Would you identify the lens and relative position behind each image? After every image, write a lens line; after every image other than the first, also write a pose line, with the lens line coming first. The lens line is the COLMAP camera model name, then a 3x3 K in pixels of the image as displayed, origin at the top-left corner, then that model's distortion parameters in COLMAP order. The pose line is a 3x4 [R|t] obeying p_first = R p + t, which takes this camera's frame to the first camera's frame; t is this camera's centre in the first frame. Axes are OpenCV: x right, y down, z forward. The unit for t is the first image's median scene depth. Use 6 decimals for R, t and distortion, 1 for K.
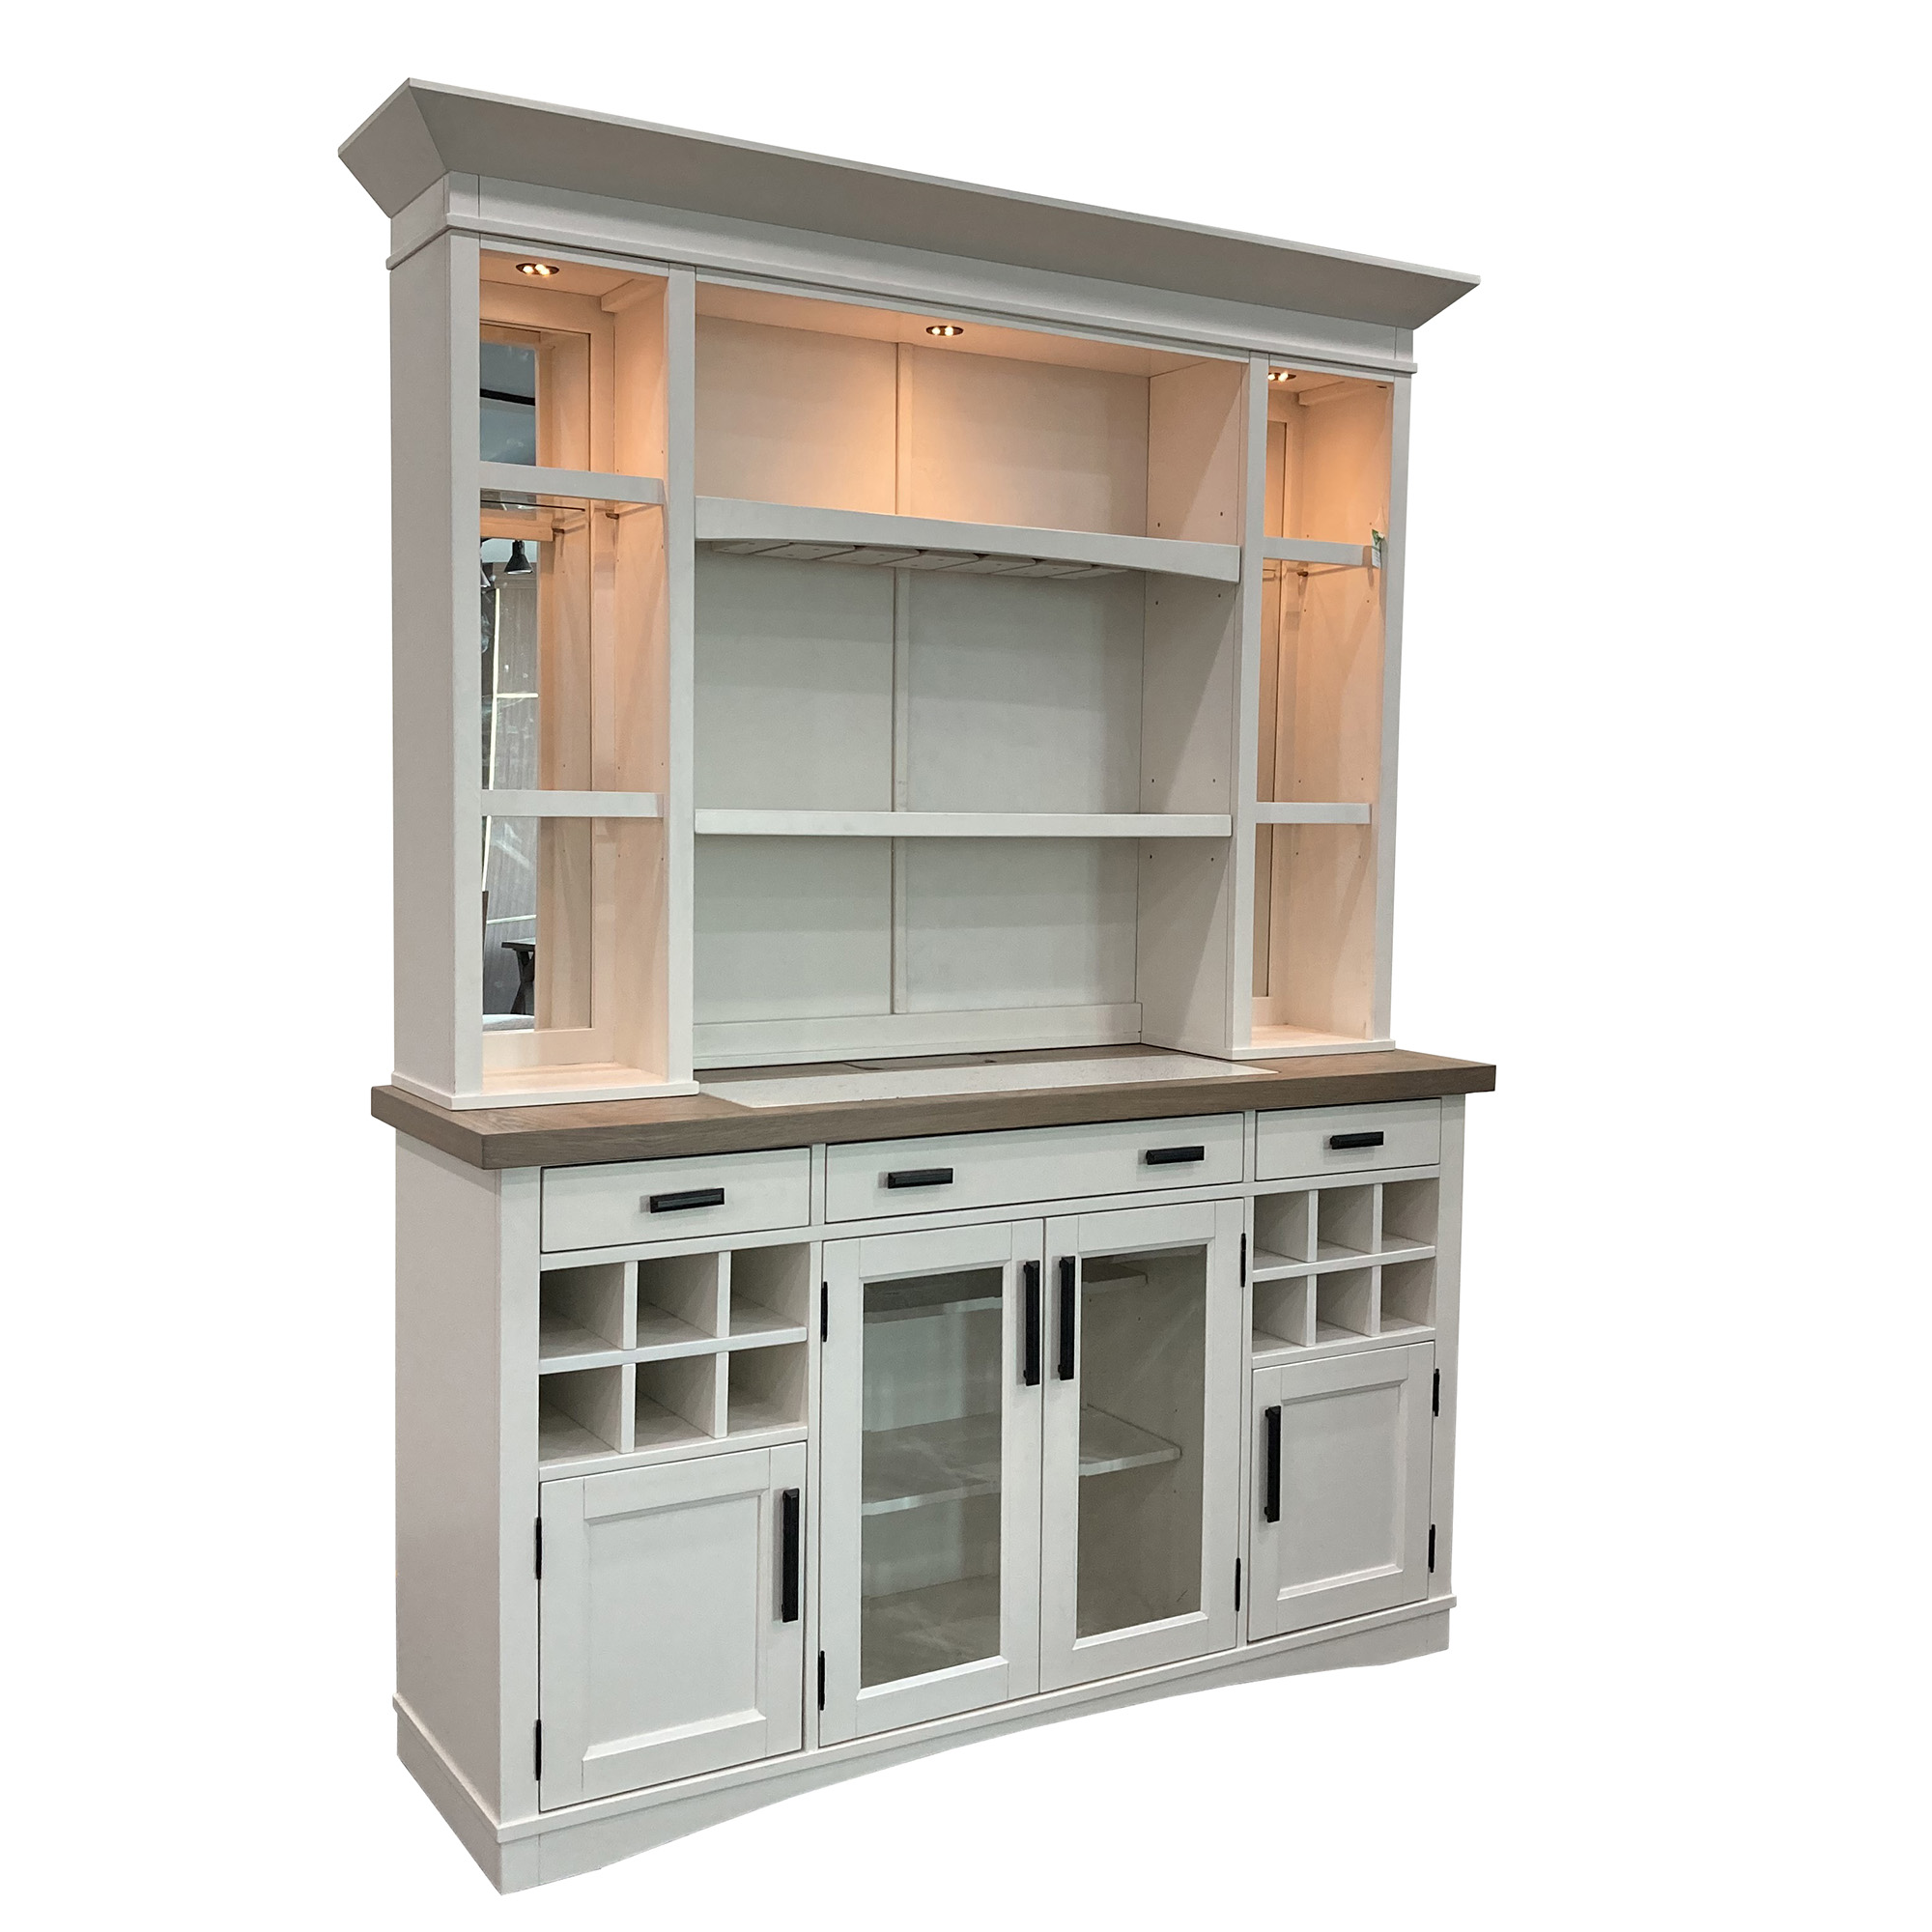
lens RADIAL K [[2095.0, 0, 966.0], [0, 2095.0, 966.0], [0, 0, 1]] dist [0.173251, -0.534454]
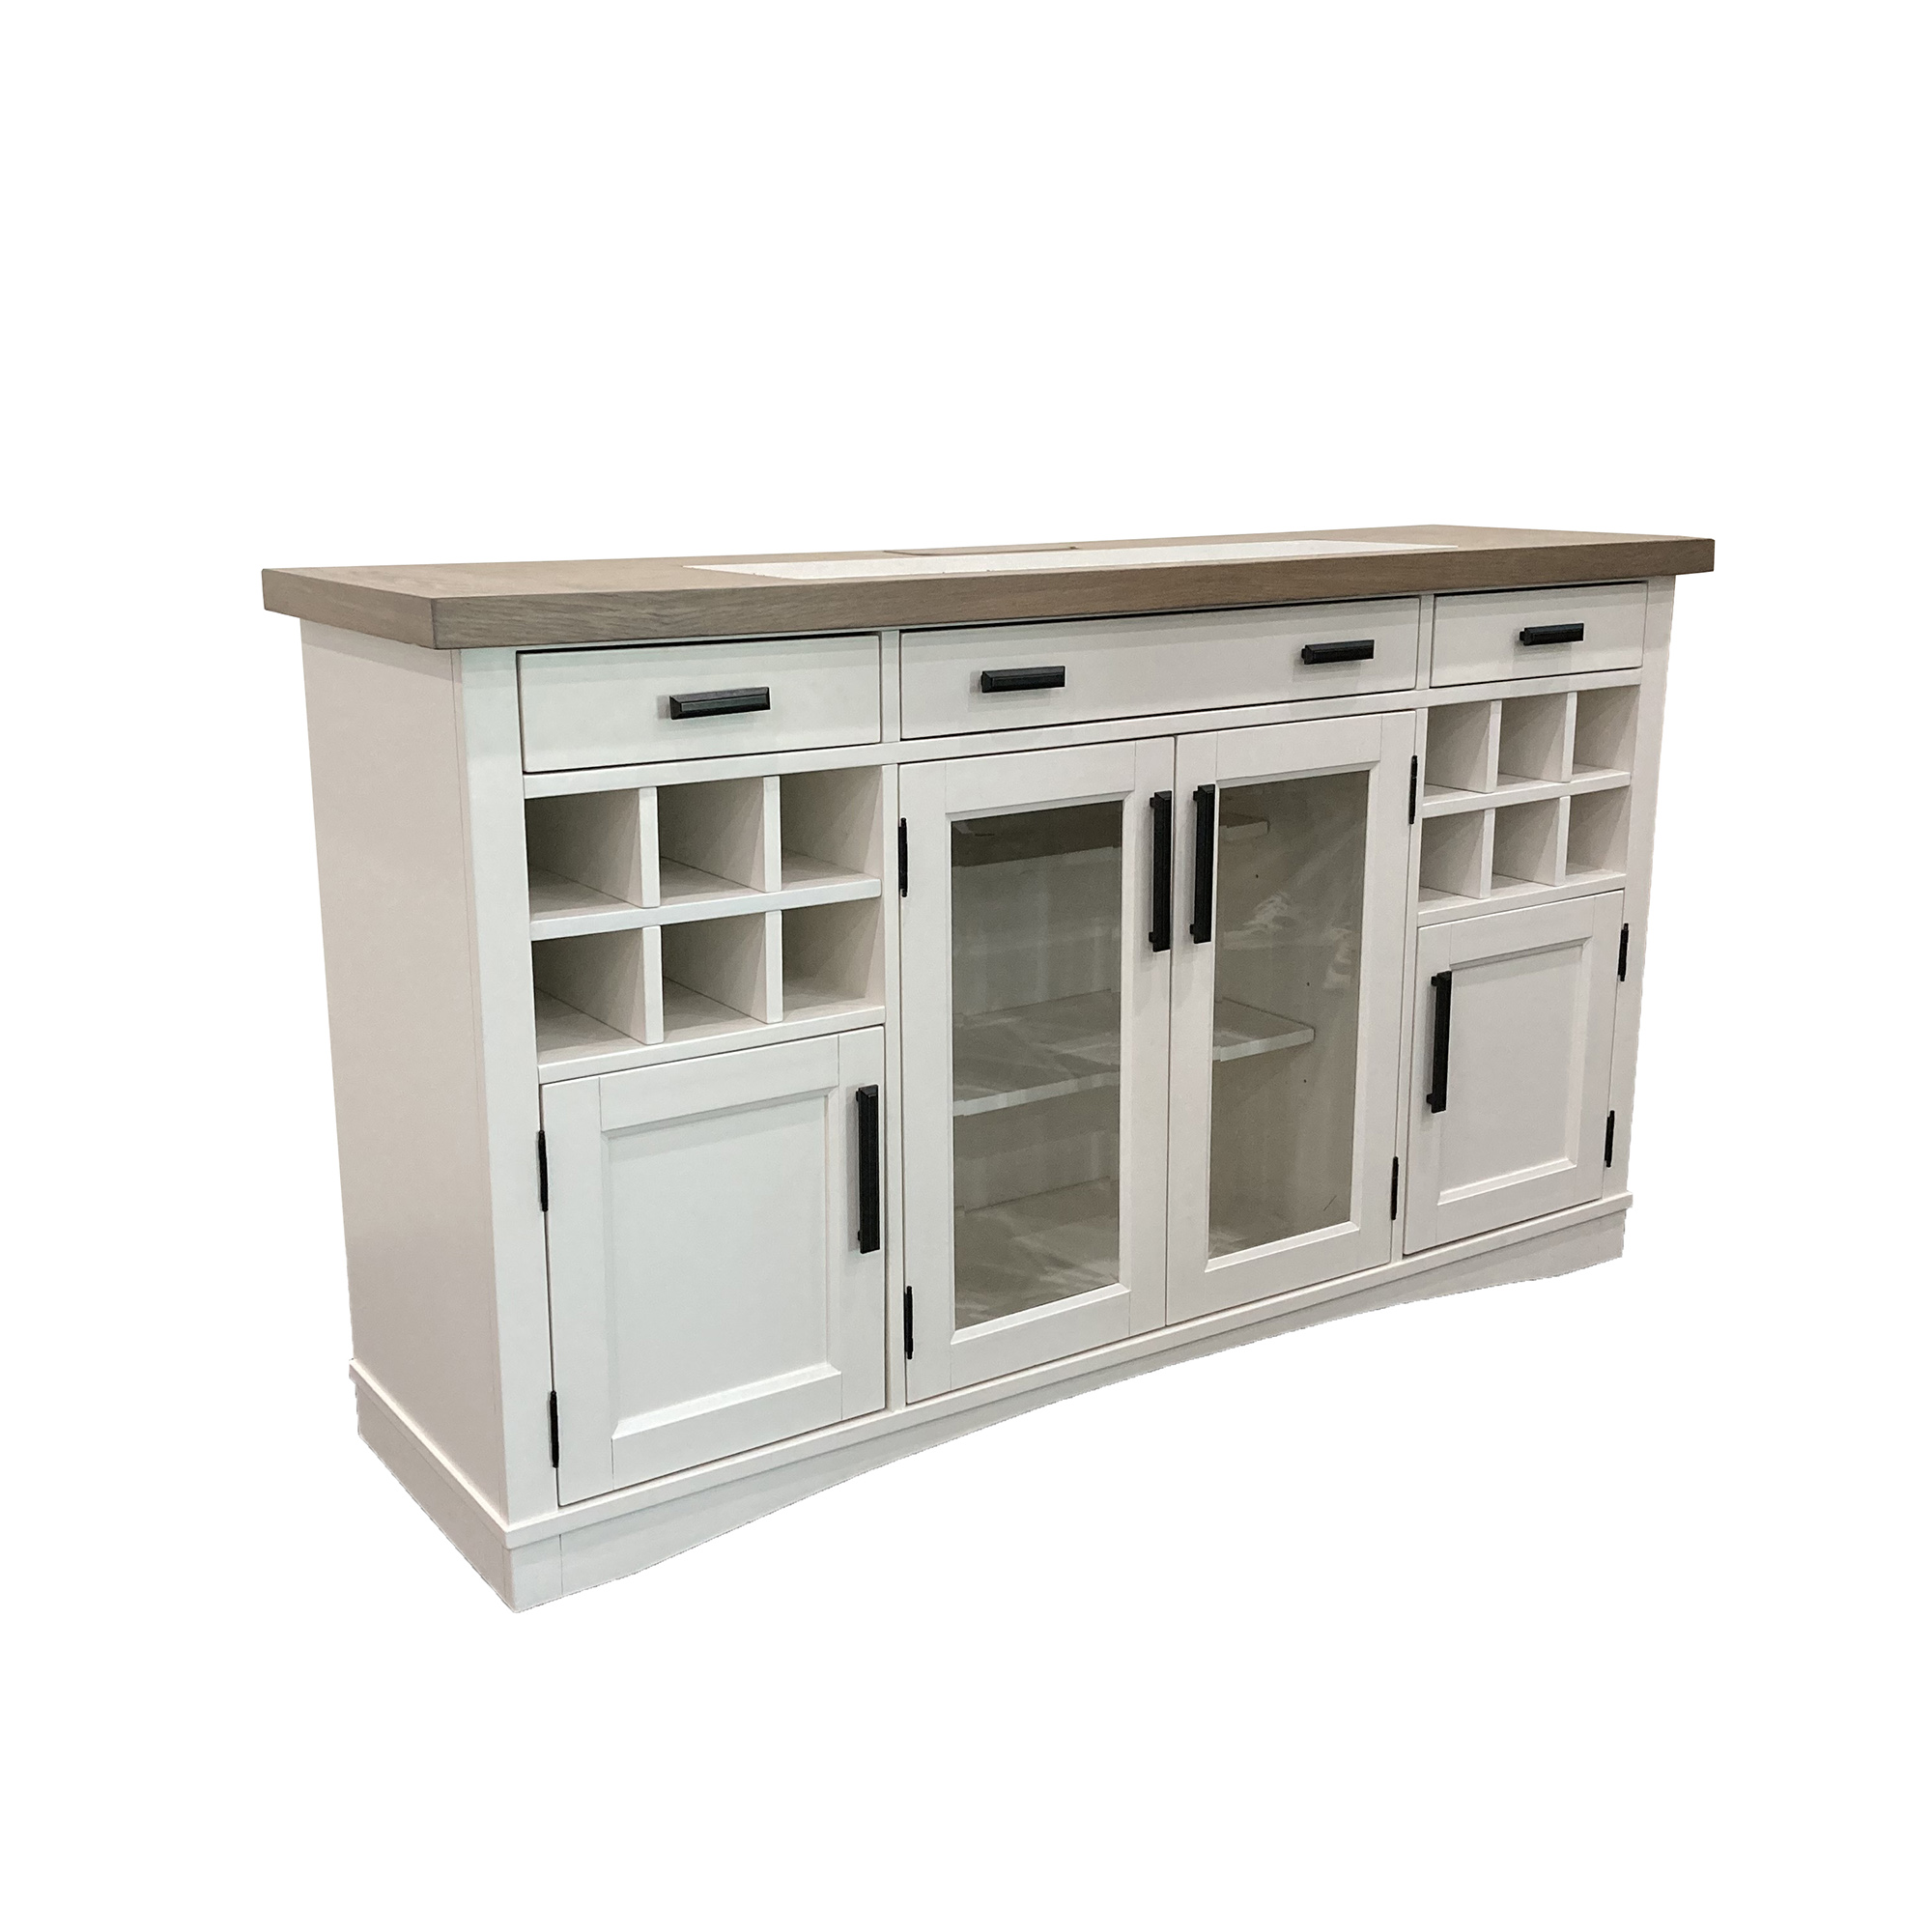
lens RADIAL K [[2108.6, 0, 969.7], [0, 2108.6, 937.5], [0, 0, 1]] dist [0.242646, -1.054069]
pose [[0.998362, -0.027876, 0.049972, -0.078124], [0.019555, 0.986944, 0.159874, 0.069586], [-0.053776, -0.158634, 0.985872, 0.241934]]
